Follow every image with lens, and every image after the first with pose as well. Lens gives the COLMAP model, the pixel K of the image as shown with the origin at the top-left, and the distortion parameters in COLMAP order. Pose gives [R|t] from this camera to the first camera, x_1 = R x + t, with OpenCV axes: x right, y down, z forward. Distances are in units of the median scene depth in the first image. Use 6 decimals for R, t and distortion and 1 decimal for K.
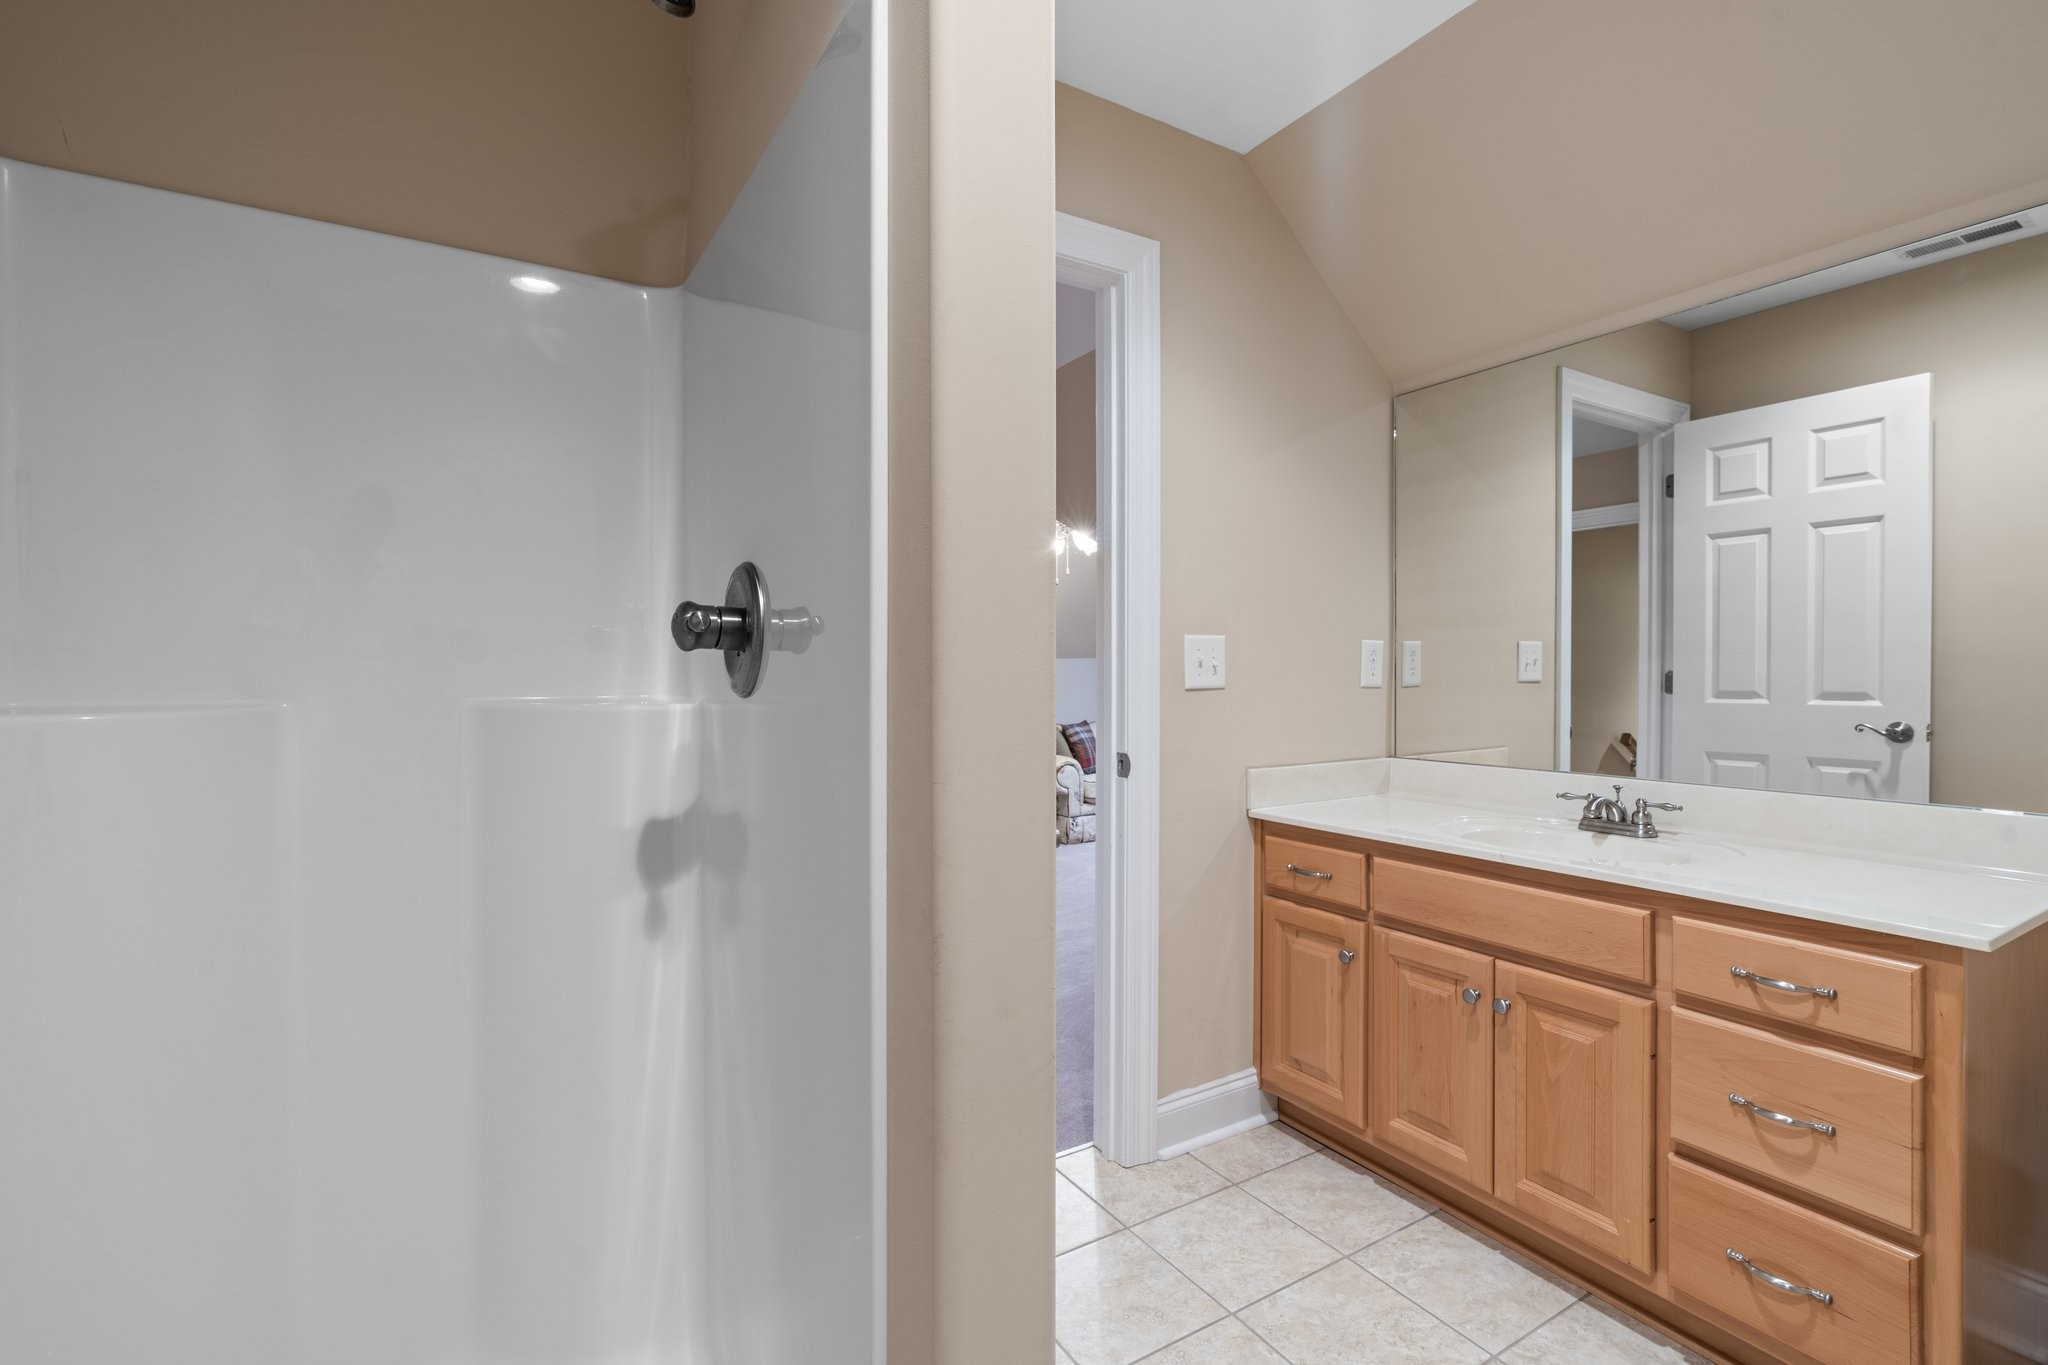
lens RADIAL K [[921.4, 0, 1023.0], [0, 921.4, 676.2], [0, 0, 1]] dist [-0.014598, 0.000839]
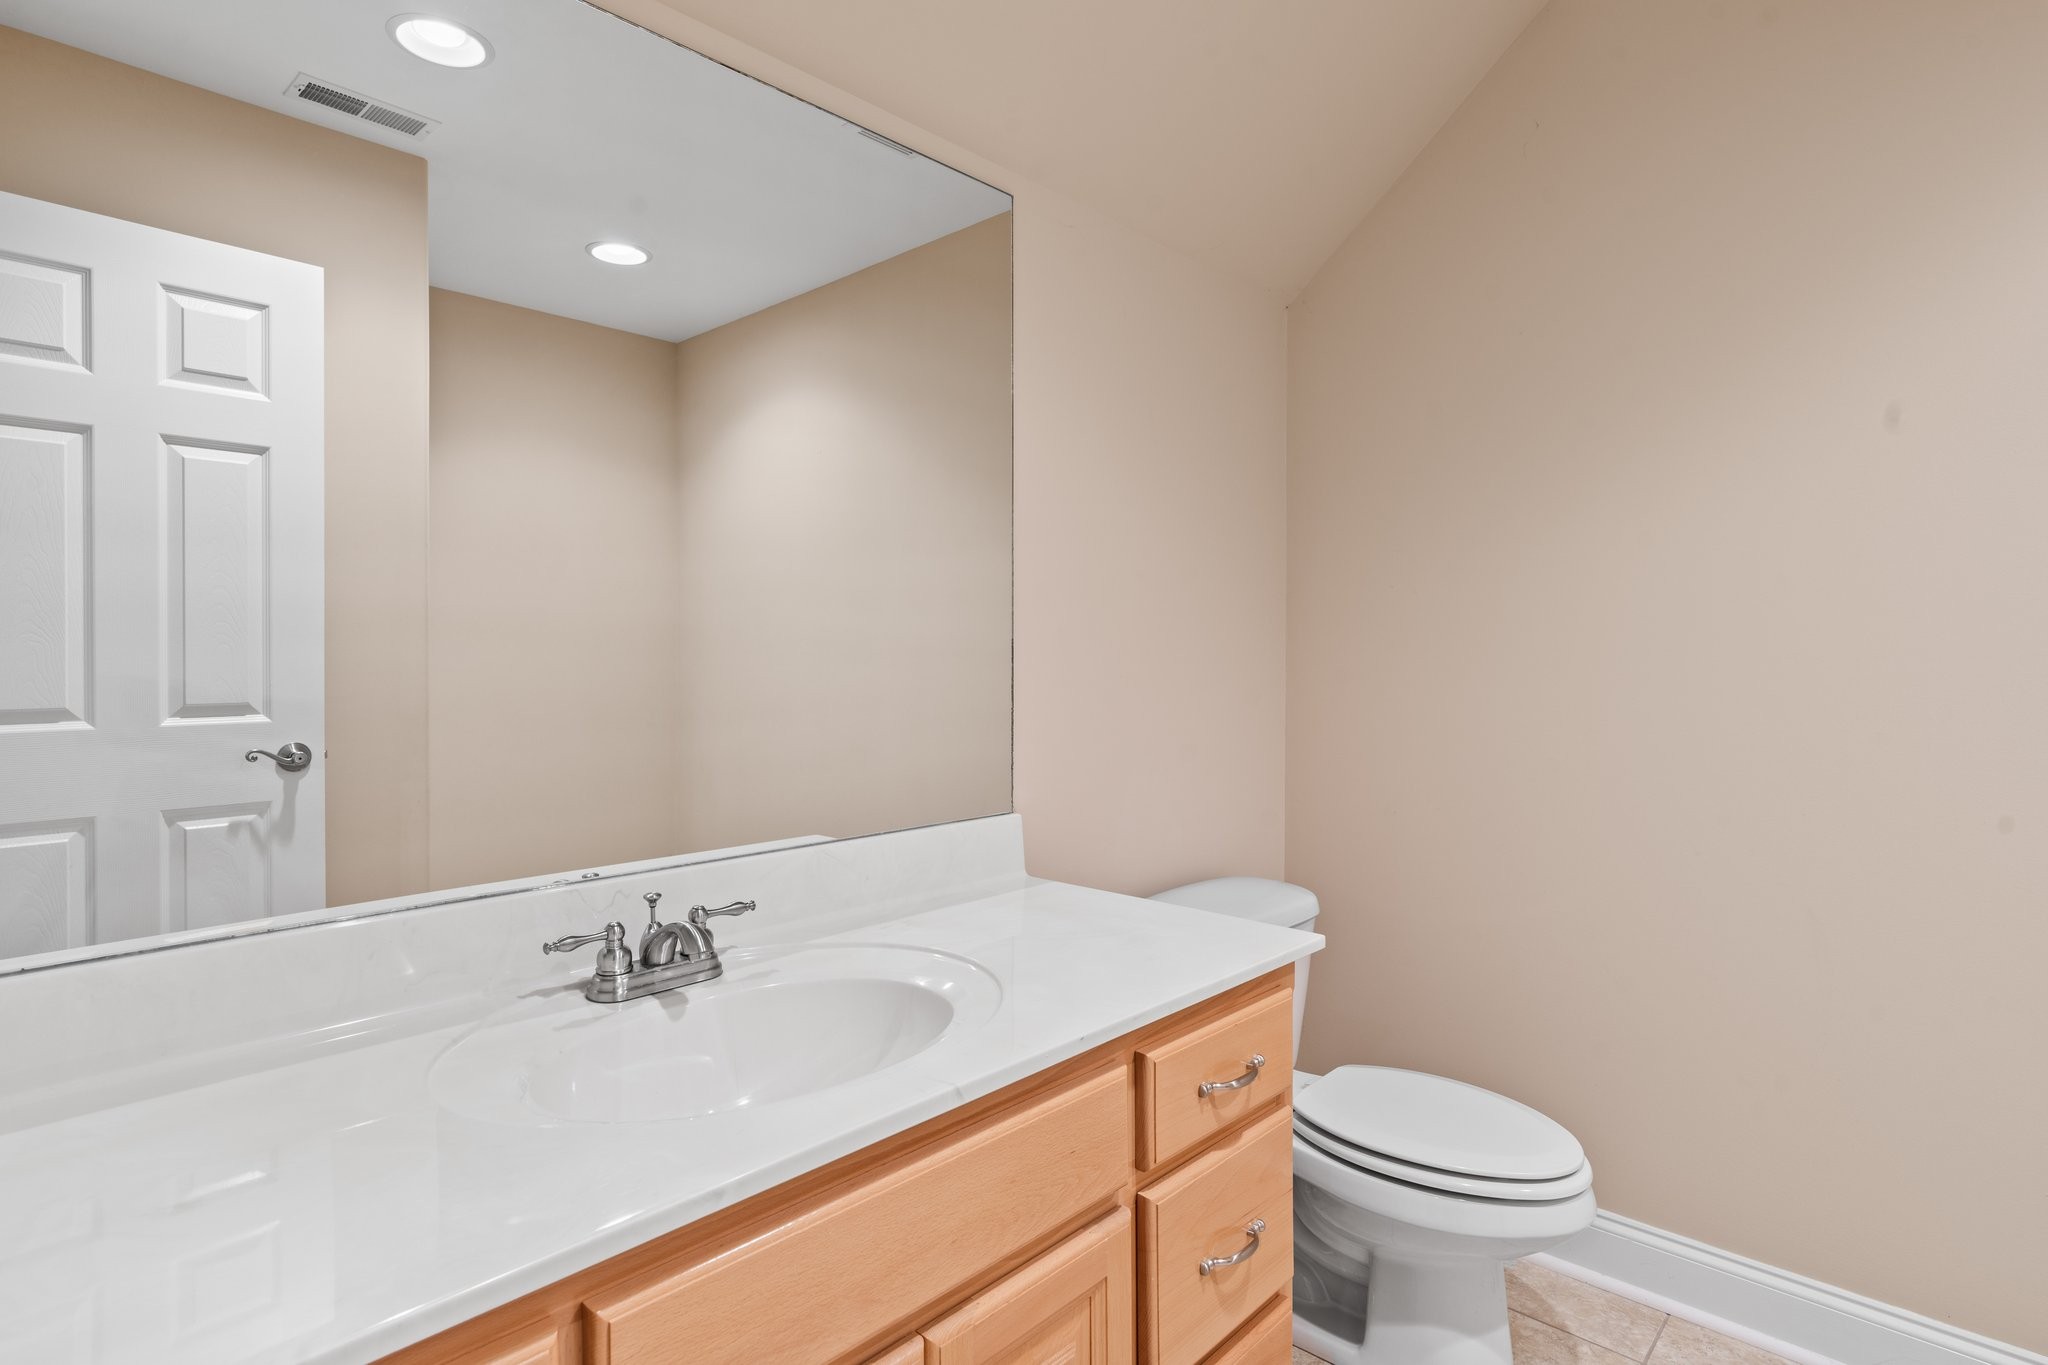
lens RADIAL K [[1043.2, 0, 1023.2], [0, 1043.2, 686.9], [0, 0, 1]] dist [0.007344, 0.000592]
pose [[-0.260328, -0.019770, 0.965318, 0.017791], [0.010982, 0.999665, 0.023435, -0.006157], [-0.965458, 0.016702, -0.260024, 0.644277]]
